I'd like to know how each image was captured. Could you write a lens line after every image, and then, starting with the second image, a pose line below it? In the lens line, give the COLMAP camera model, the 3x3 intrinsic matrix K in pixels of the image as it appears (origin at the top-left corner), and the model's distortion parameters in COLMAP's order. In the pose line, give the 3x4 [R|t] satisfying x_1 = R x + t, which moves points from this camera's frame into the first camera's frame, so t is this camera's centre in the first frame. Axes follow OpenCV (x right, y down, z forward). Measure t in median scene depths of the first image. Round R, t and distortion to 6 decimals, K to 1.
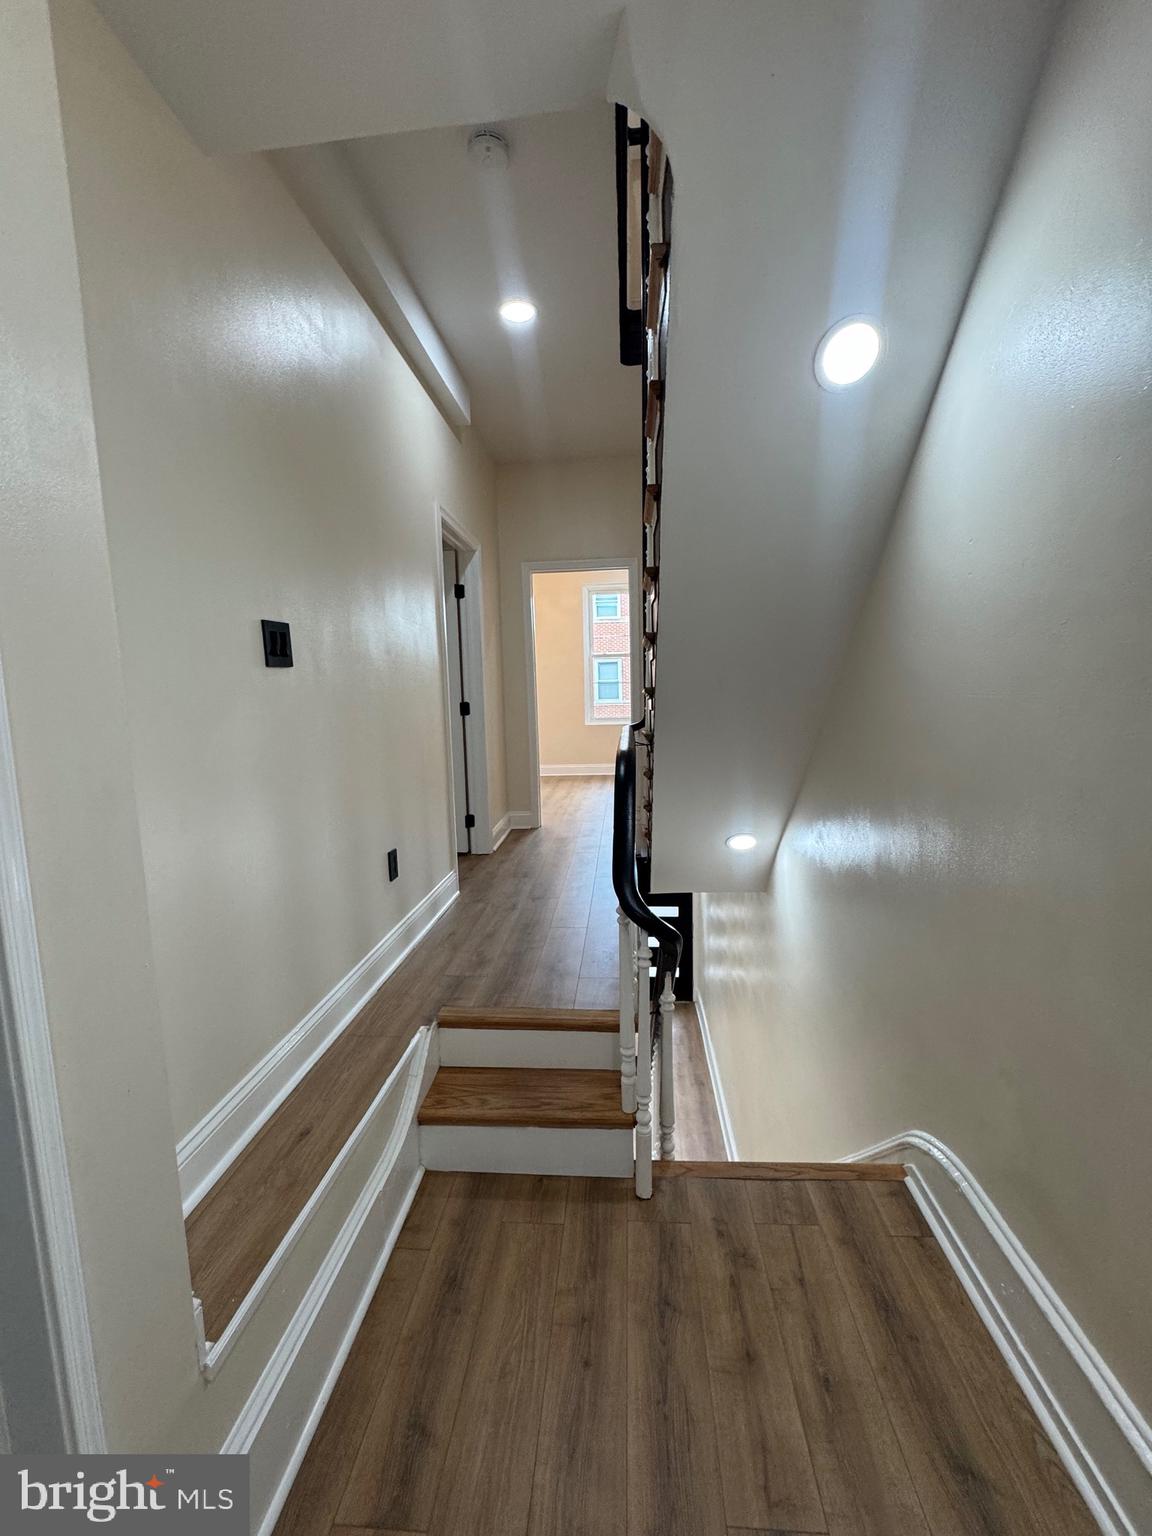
lens RADIAL K [[614.3, 0, 576.5], [0, 614.3, 771.2], [0, 0, 1]] dist [0.000696, 0.000052]
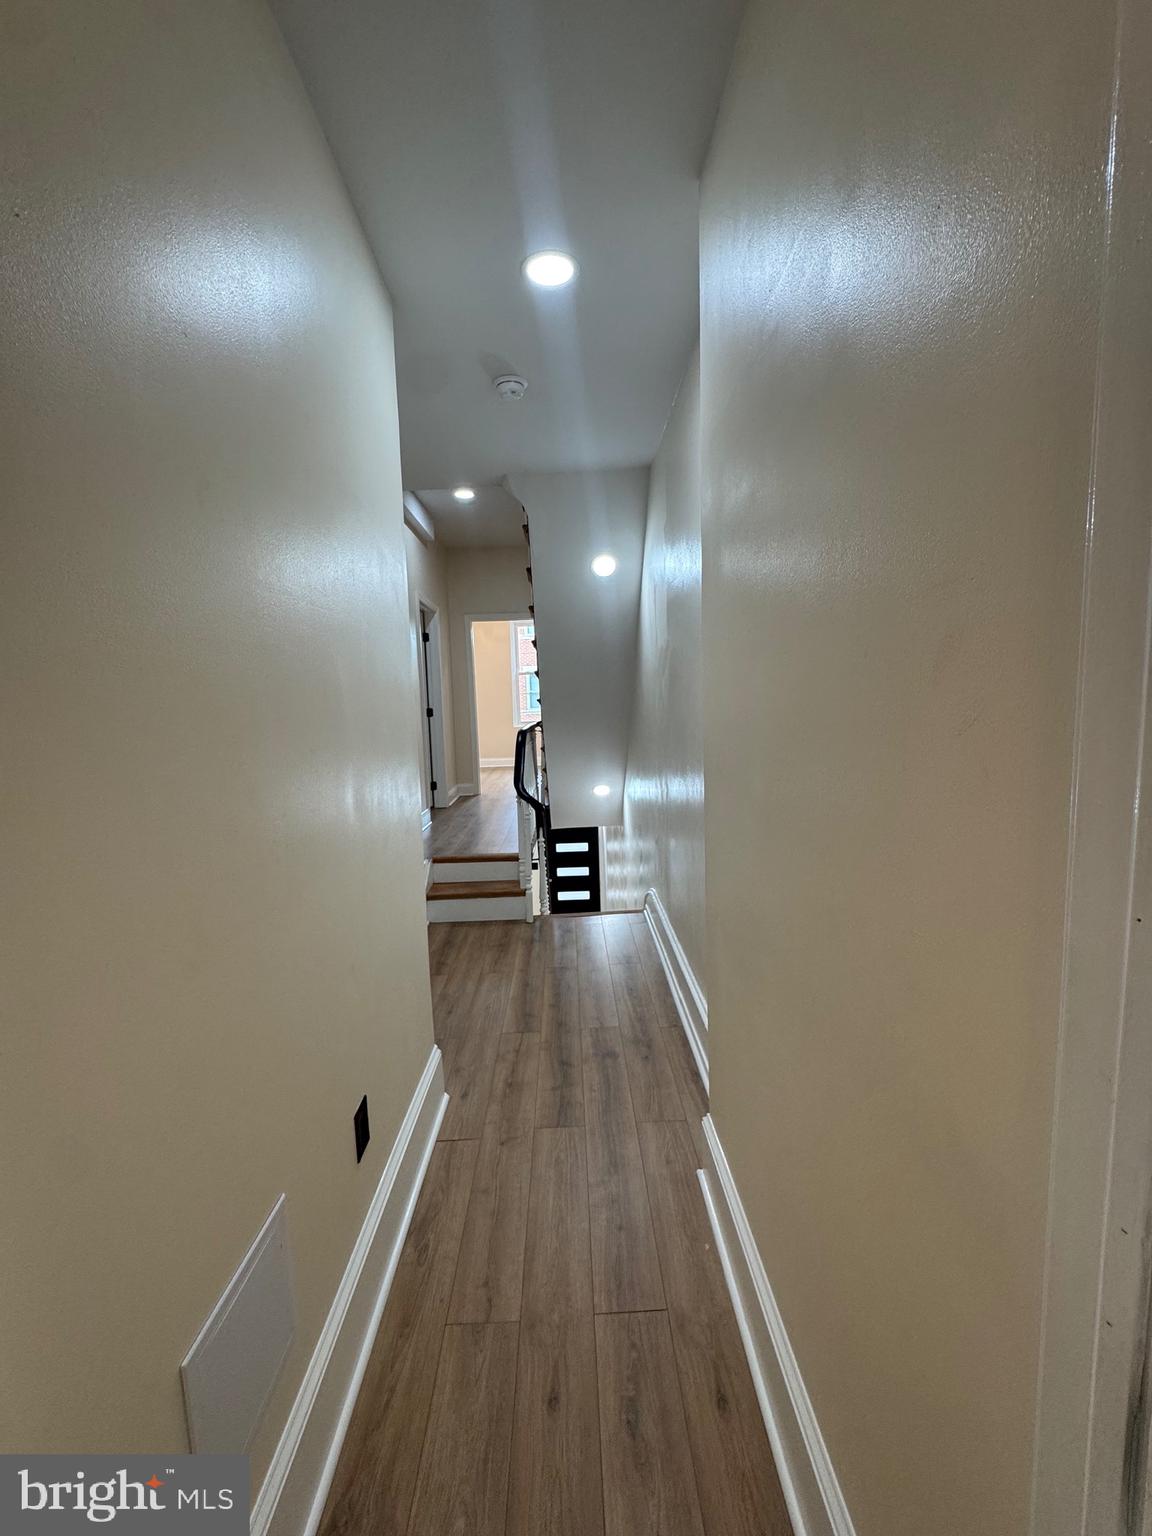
lens RADIAL K [[614.3, 0, 580.8], [0, 614.3, 768.2], [0, 0, 1]] dist [0.000696, 0.000052]
pose [[0.994071, -0.015140, 0.107671, 0.032102], [0.017518, 0.999622, -0.021173, 0.090434], [-0.107309, 0.022933, 0.993961, -0.670693]]
